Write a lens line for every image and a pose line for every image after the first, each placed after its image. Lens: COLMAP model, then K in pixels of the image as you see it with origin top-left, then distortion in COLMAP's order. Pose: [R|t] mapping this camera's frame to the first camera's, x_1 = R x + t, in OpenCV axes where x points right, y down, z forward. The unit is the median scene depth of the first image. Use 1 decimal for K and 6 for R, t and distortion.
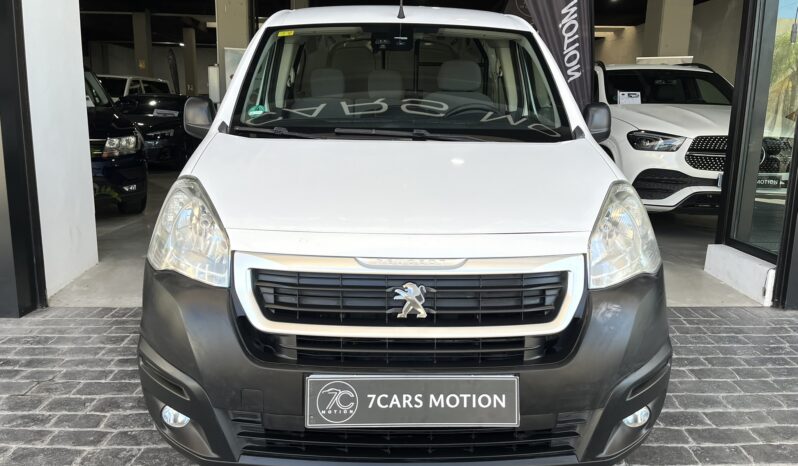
lens RADIAL K [[603.7, 0, 396.6], [0, 603.7, 224.8], [0, 0, 1]] dist [0.012640, -0.030548]
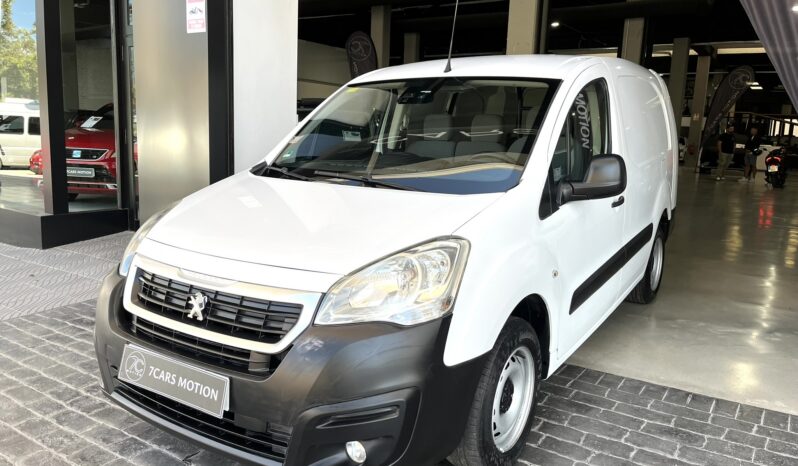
lens RADIAL K [[603.7, 0, 395.4], [0, 603.7, 232.6], [0, 0, 1]] dist [0.012640, -0.030548]
pose [[0.820077, 0.096880, -0.563992, 1.113548], [-0.117568, 0.993065, -0.000367, -0.084989], [0.560045, 0.066608, 0.825780, 0.141135]]
